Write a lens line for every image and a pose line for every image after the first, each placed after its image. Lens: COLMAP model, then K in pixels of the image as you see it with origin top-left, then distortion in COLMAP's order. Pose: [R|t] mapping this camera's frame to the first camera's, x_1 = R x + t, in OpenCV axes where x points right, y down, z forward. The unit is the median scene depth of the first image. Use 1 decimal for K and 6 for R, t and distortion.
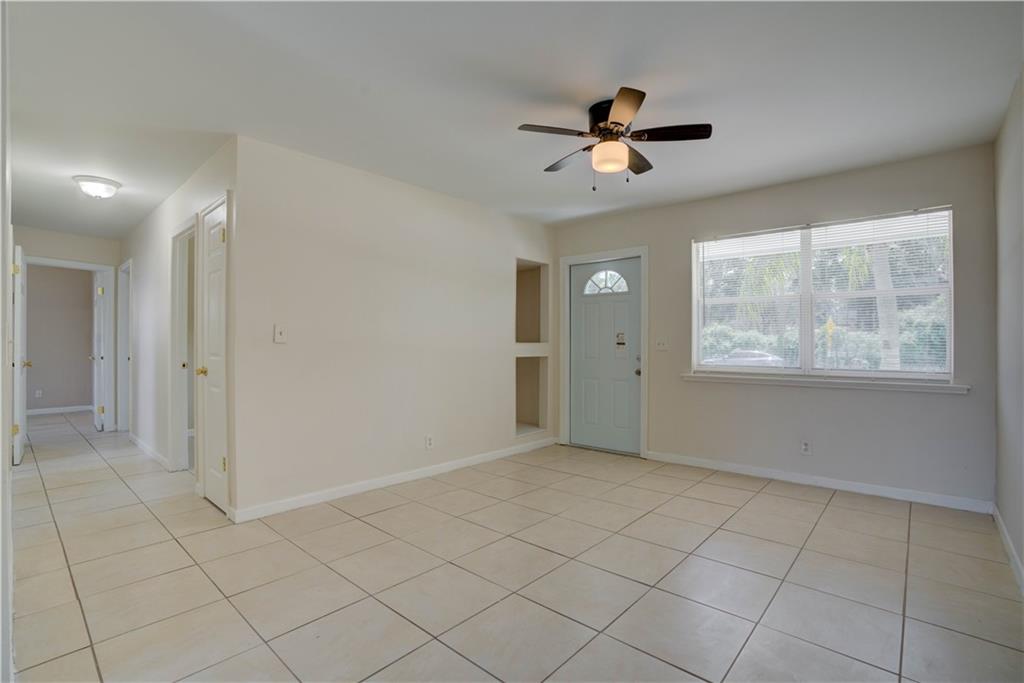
lens RADIAL K [[475.7, 0, 516.3], [0, 475.7, 339.8], [0, 0, 1]] dist [-0.061545, 0.020570]
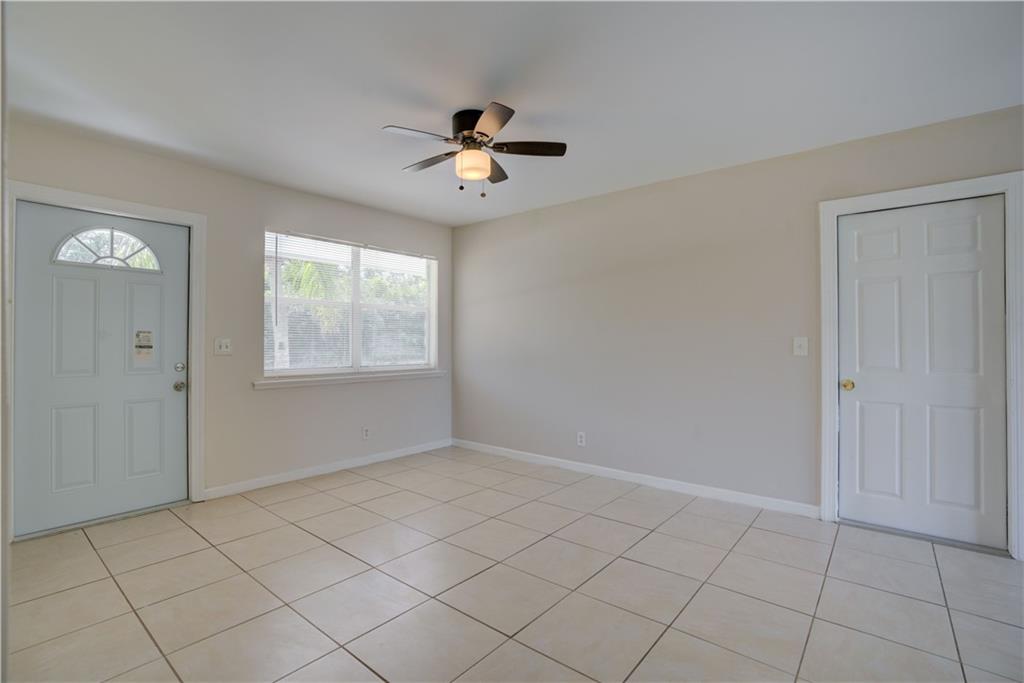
lens RADIAL K [[475.7, 0, 516.3], [0, 475.7, 339.8], [0, 0, 1]] dist [-0.061545, 0.020570]
pose [[-0.038082, 0.007862, 0.999244, -0.524212], [-0.004193, 0.999959, -0.008028, 0.001678], [-0.999266, -0.004496, -0.038048, 0.591166]]
